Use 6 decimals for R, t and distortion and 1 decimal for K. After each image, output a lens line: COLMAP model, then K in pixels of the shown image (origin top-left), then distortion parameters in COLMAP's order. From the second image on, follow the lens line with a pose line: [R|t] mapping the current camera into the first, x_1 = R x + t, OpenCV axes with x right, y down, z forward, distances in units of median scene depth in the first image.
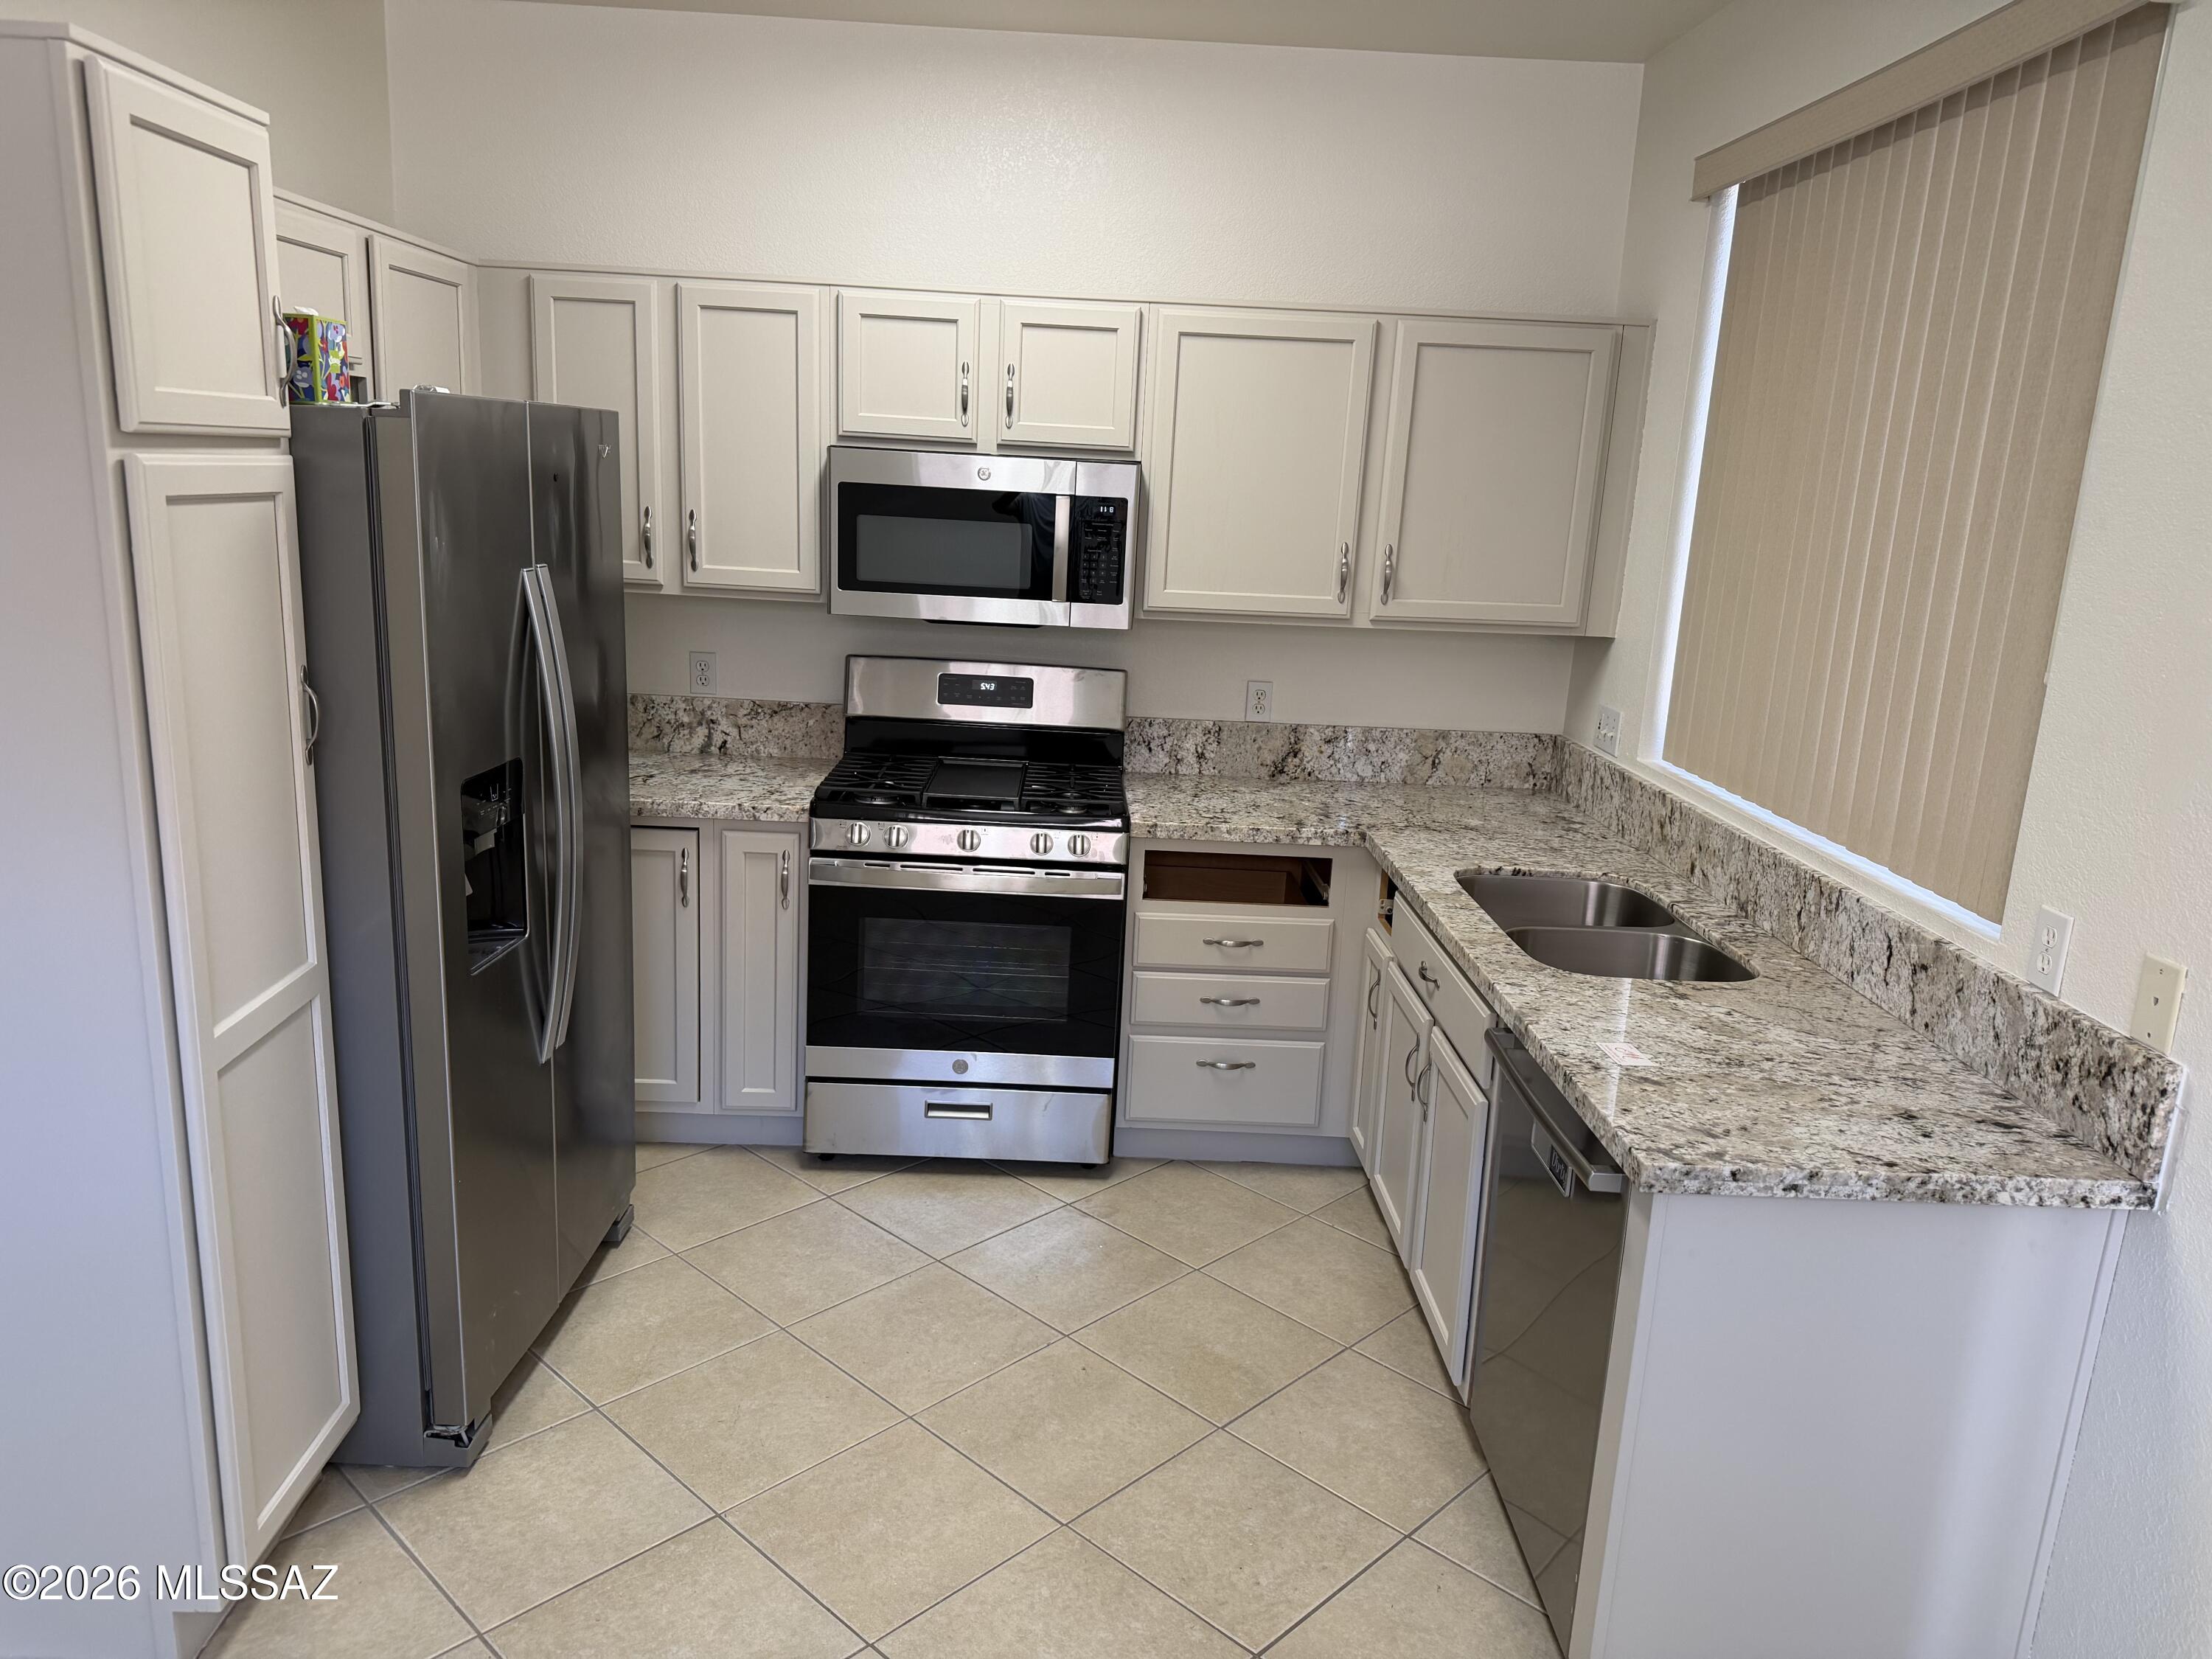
lens RADIAL K [[1565.5, 0, 1106.0], [0, 1565.5, 829.5], [0, 0, 1]] dist [0.091915, -0.133868]
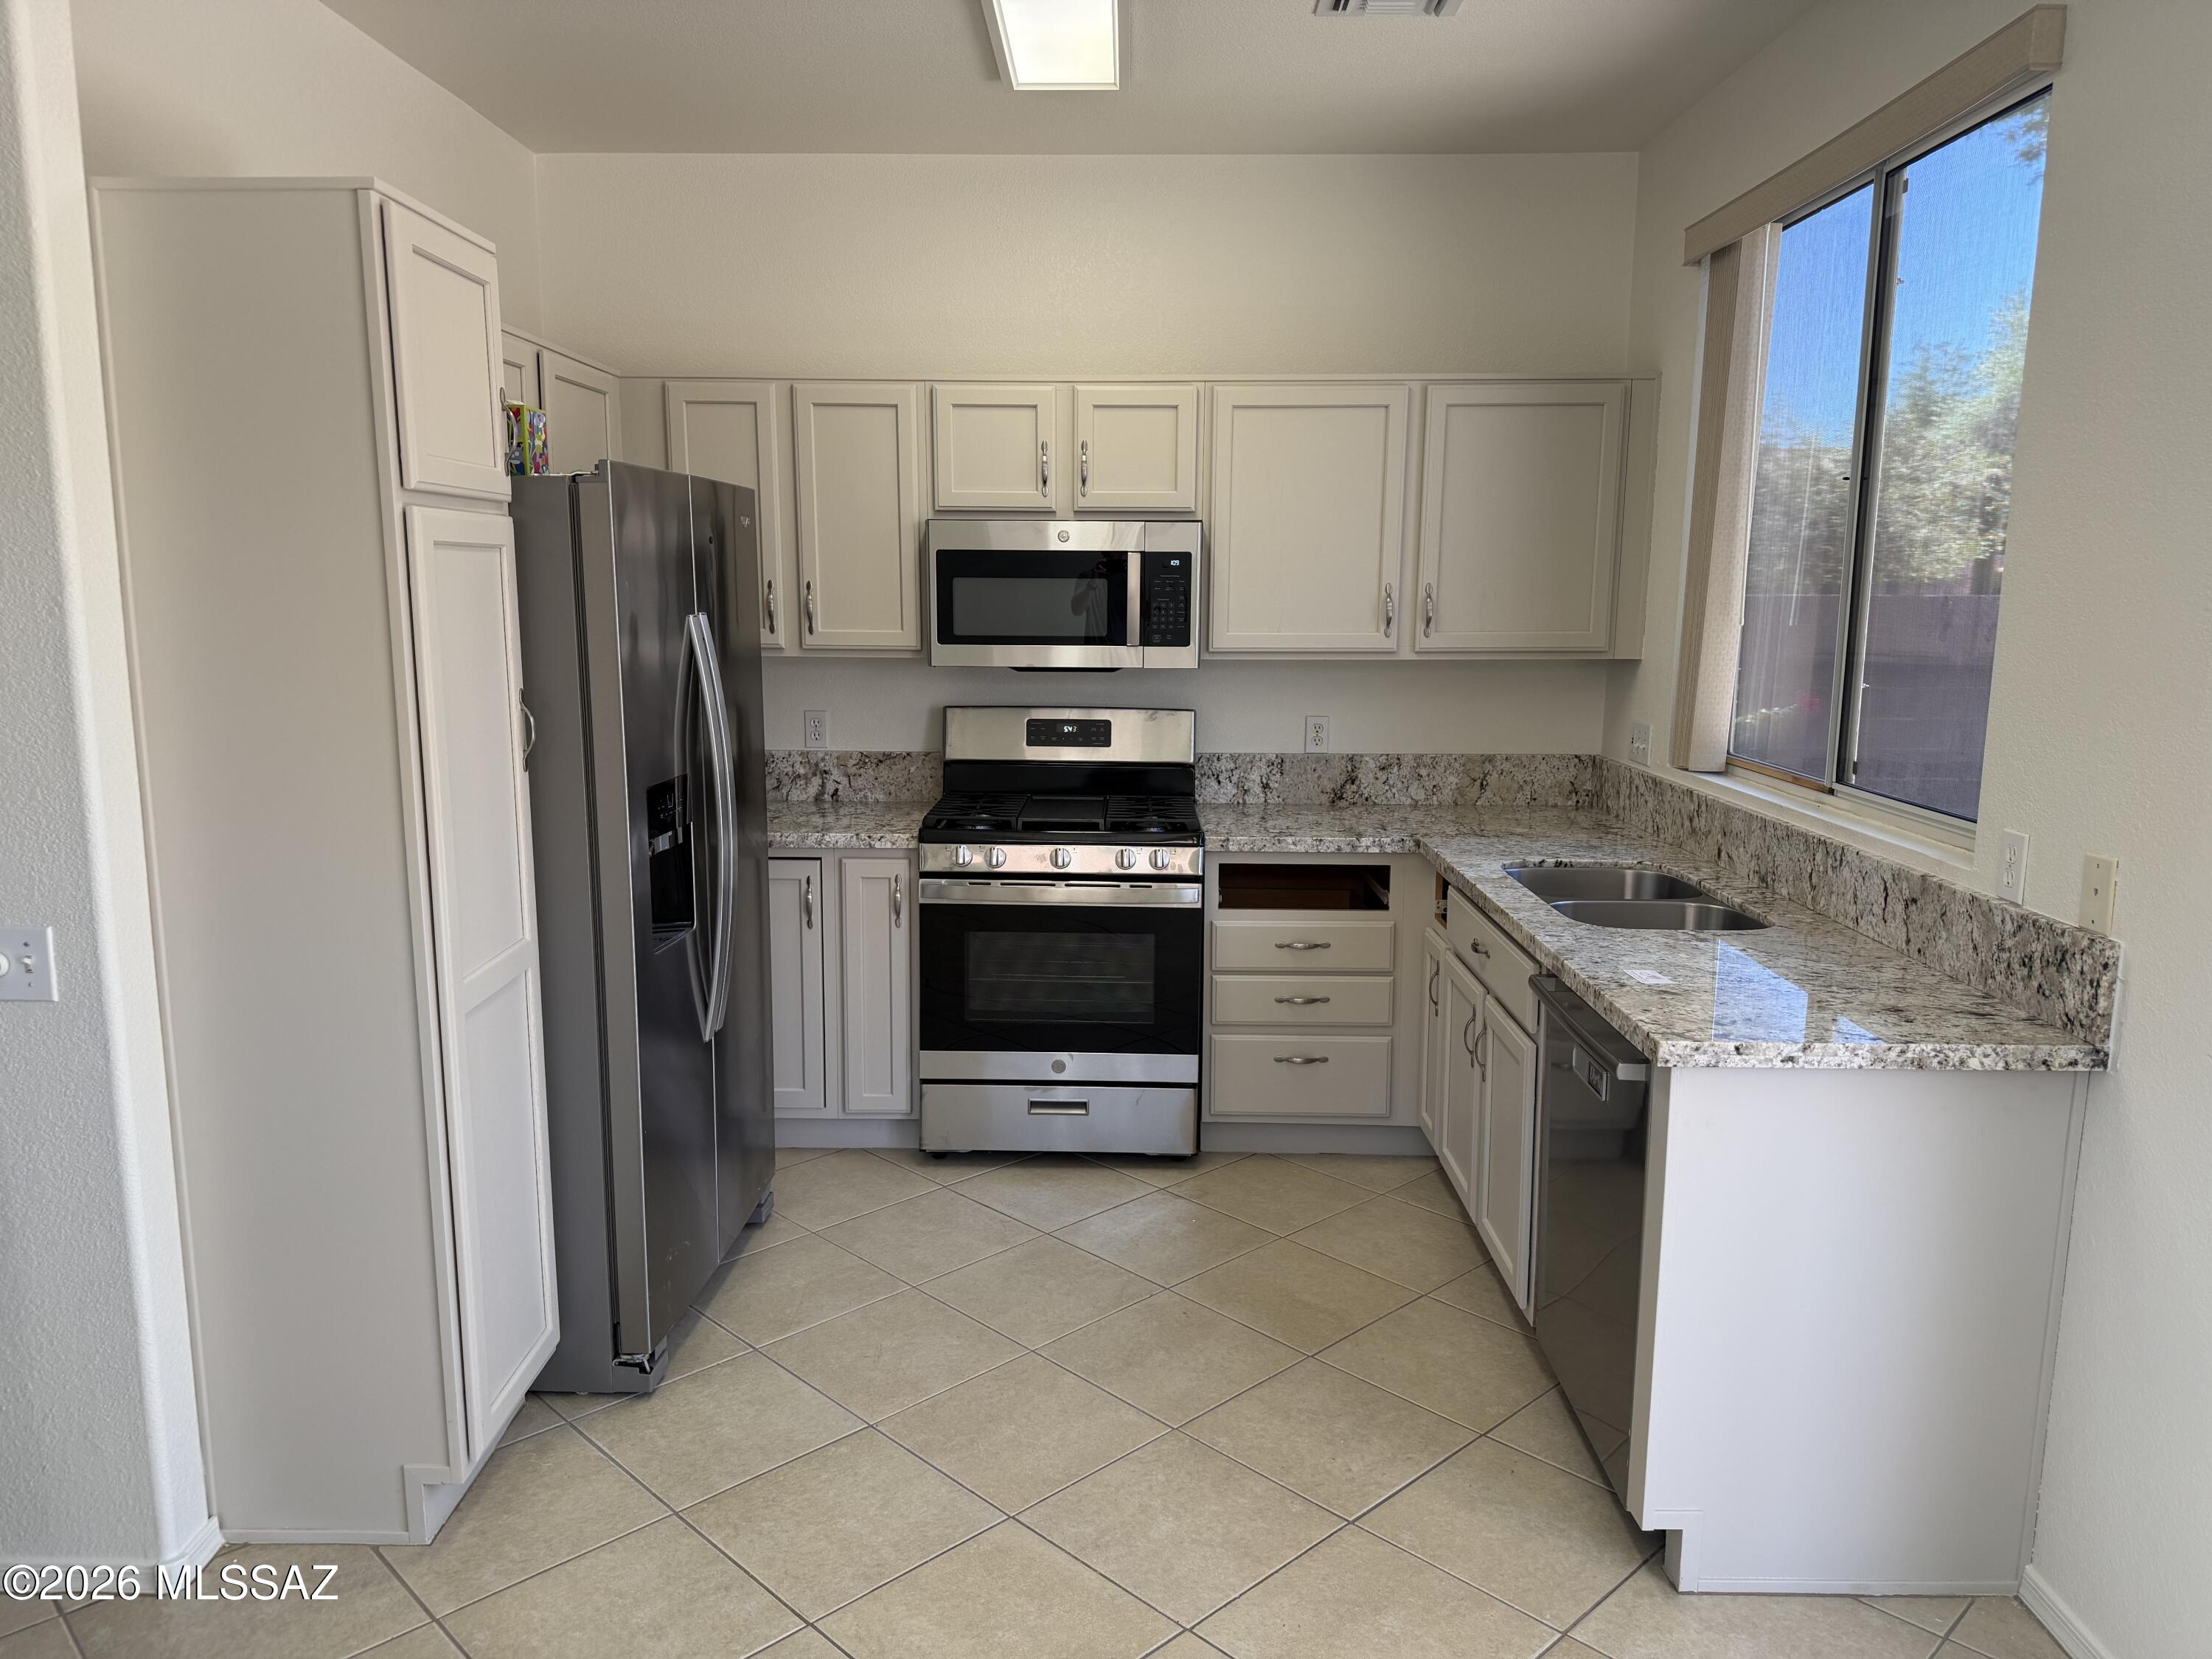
lens RADIAL K [[1574.3, 0, 1097.2], [0, 1574.3, 828.7], [0, 0, 1]] dist [0.109154, -0.175909]
pose [[0.998367, -0.036645, -0.043818, -0.013031], [0.033411, 0.996817, -0.072391, 0.075904], [0.046331, 0.070809, 0.996413, -0.132186]]
